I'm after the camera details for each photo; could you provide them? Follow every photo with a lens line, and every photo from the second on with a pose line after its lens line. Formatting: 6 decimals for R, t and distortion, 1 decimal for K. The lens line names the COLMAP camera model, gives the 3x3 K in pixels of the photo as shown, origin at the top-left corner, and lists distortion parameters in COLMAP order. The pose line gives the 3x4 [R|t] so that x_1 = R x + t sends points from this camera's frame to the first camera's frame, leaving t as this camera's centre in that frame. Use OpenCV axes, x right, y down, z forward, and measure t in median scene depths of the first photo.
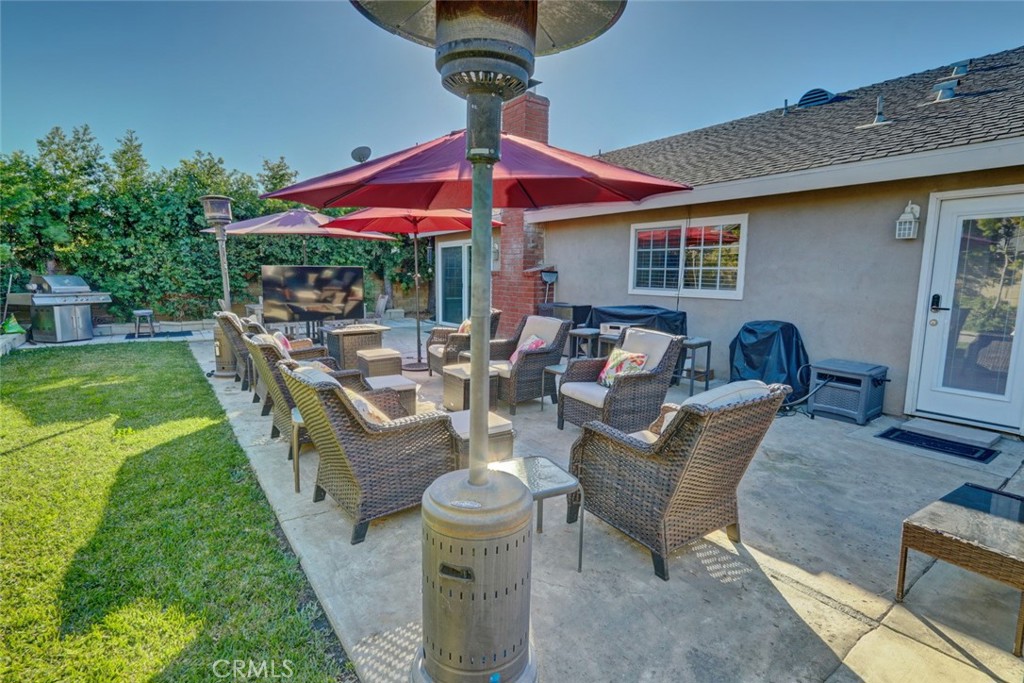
lens RADIAL K [[508.0, 0, 509.9], [0, 508.0, 341.2], [0, 0, 1]] dist [-0.004016, -0.000630]
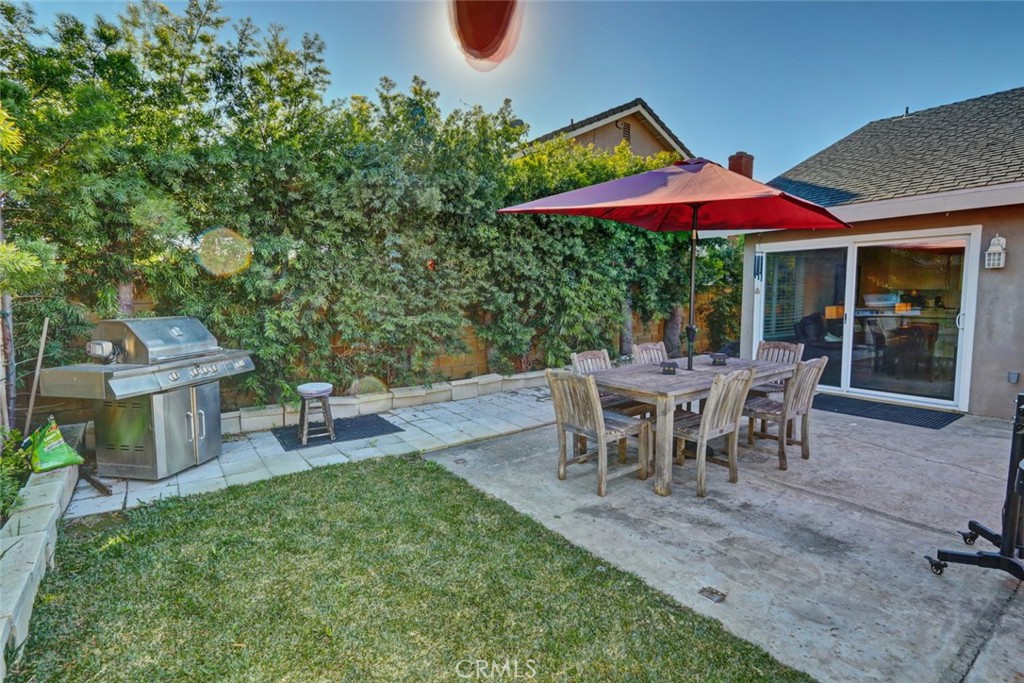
lens RADIAL K [[508.0, 0, 510.9], [0, 508.0, 340.6], [0, 0, 1]] dist [-0.004016, -0.000630]
pose [[0.999740, -0.020463, 0.010041, -0.566944], [0.020838, 0.999027, -0.038863, -0.083525], [-0.009236, 0.039062, 0.999194, 0.540816]]
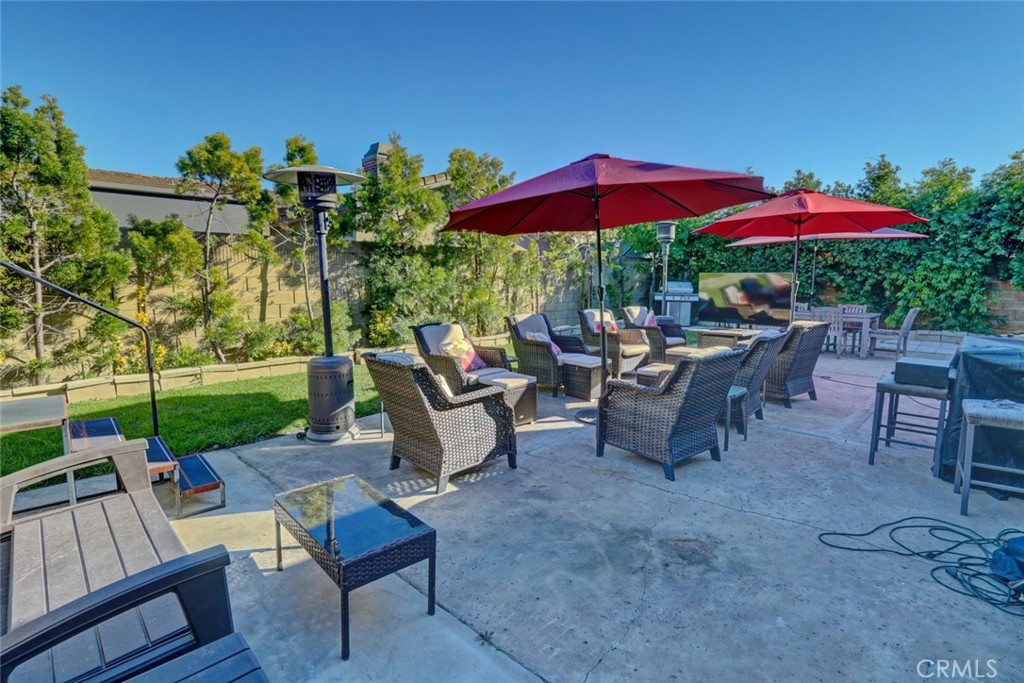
lens RADIAL K [[508.0, 0, 510.0], [0, 508.0, 347.4], [0, 0, 1]] dist [-0.004016, -0.000630]
pose [[0.166942, 0.132958, -0.976961, 0.479498], [-0.130969, 0.985076, 0.111683, -0.039203], [0.977229, 0.109307, 0.181864, 0.256674]]
